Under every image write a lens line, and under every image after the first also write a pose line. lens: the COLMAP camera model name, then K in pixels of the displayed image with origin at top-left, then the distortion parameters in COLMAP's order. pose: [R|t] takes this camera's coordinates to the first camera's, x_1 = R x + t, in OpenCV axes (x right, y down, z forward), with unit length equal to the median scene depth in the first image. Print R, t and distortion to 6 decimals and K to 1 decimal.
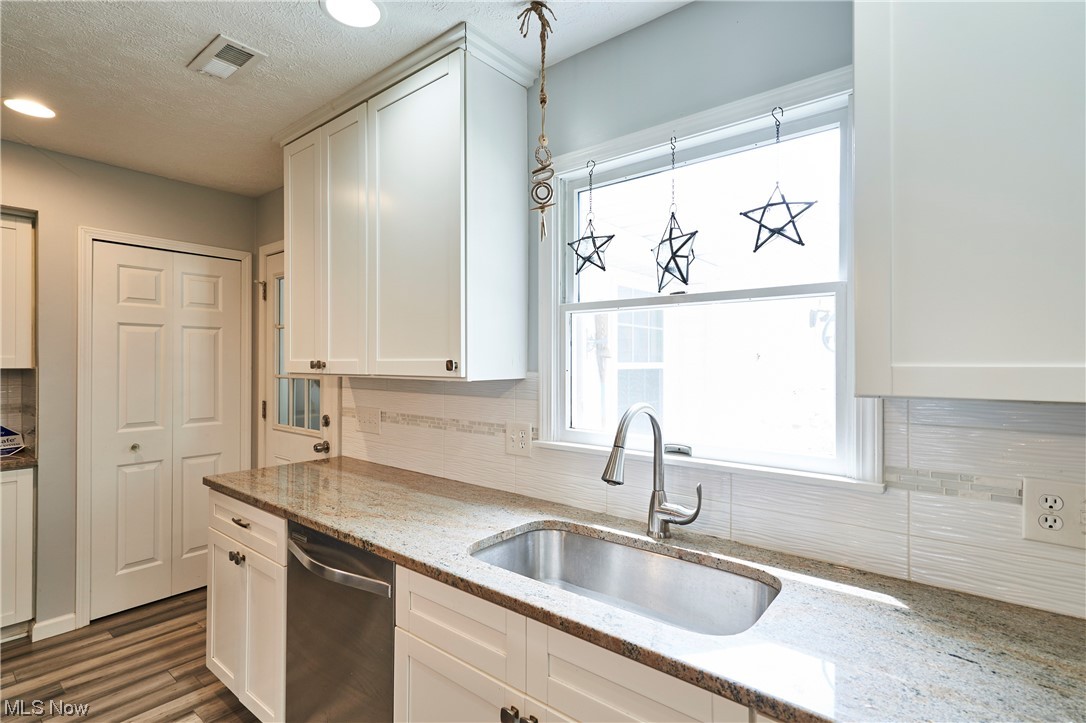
lens RADIAL K [[517.7, 0, 536.1], [0, 517.7, 357.6], [0, 0, 1]] dist [0.003508, 0.000910]
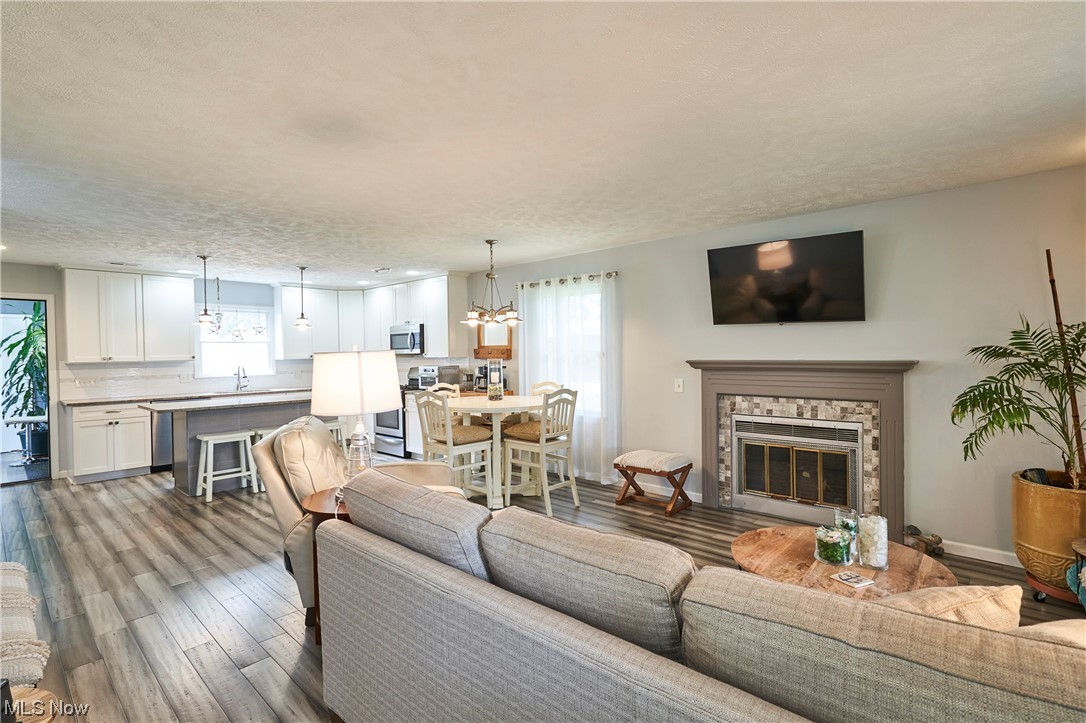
lens RADIAL K [[517.7, 0, 540.5], [0, 517.7, 361.3], [0, 0, 1]] dist [0.003508, 0.000910]
pose [[0.060694, -0.022188, 0.997910, -4.414924], [0.002054, 0.999754, 0.022105, -0.040542], [-0.998154, 0.000708, 0.060725, -2.121532]]
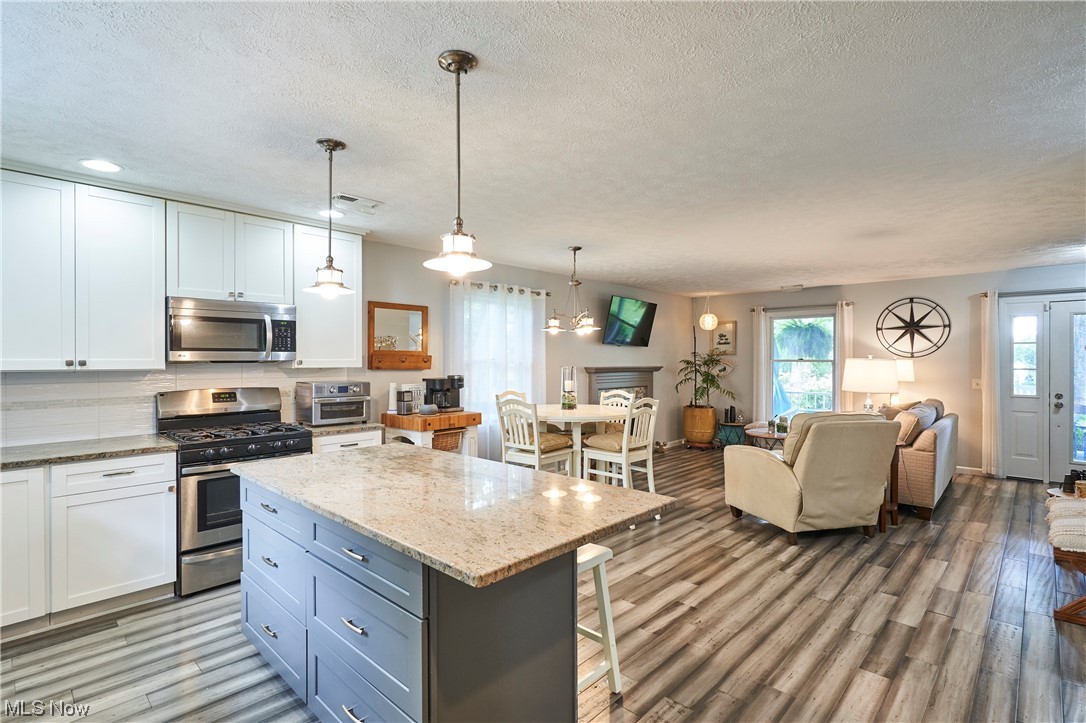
lens RADIAL K [[517.7, 0, 544.0], [0, 517.7, 361.5], [0, 0, 1]] dist [0.003508, 0.000910]
pose [[-0.997085, -0.003891, 0.076195, -1.217051], [-0.004491, 0.999960, -0.007698, 0.010271], [-0.076162, -0.008017, -0.997063, 1.609798]]
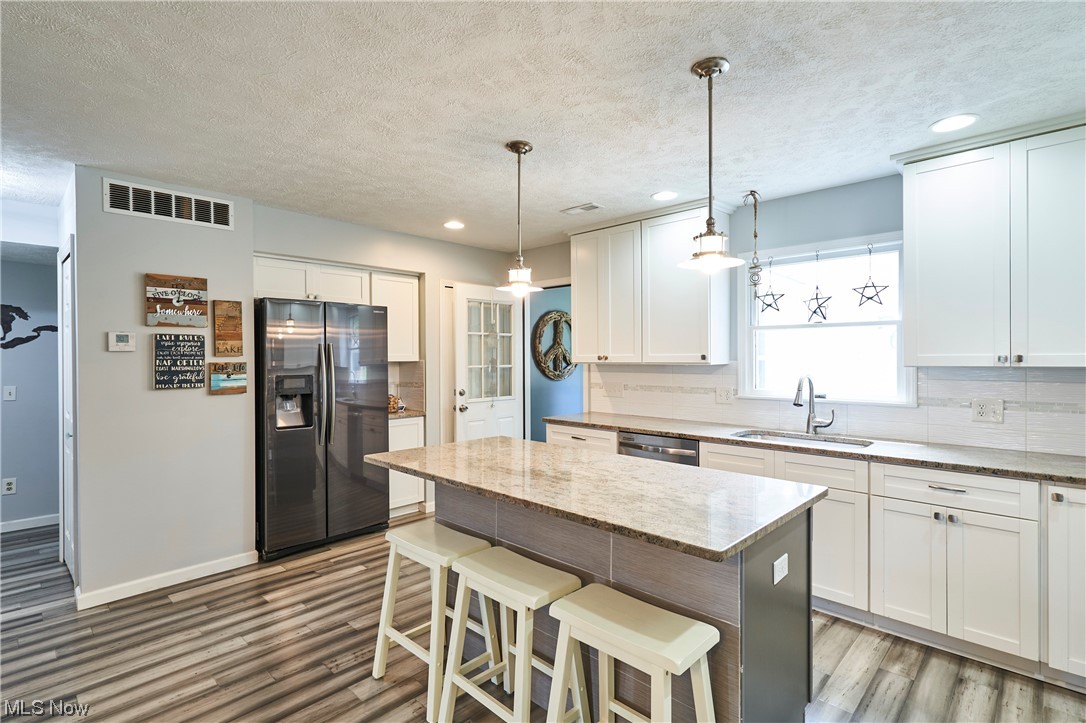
lens RADIAL K [[517.7, 0, 537.8], [0, 517.7, 358.7], [0, 0, 1]] dist [0.003508, 0.000910]
pose [[0.996323, -0.006553, -0.085430, -0.721857], [0.007800, 0.999868, 0.014274, -0.016208], [0.085325, -0.014888, 0.996242, -1.269365]]
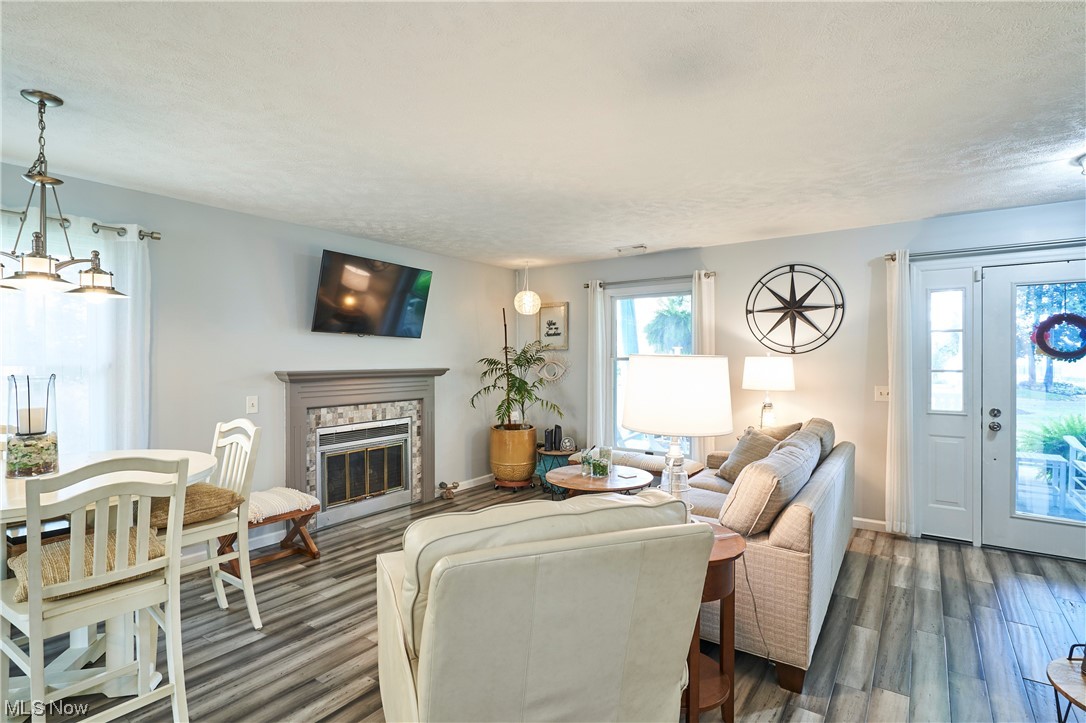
lens RADIAL K [[529.3, 0, 543.4], [0, 529.3, 361.2], [0, 0, 1]] dist [-0.002608, 0.001306]
pose [[-0.997975, -0.000133, -0.063614, -2.408477], [0.000205, 0.999986, -0.005314, -0.013754], [0.063614, -0.005317, -0.997960, -0.136063]]
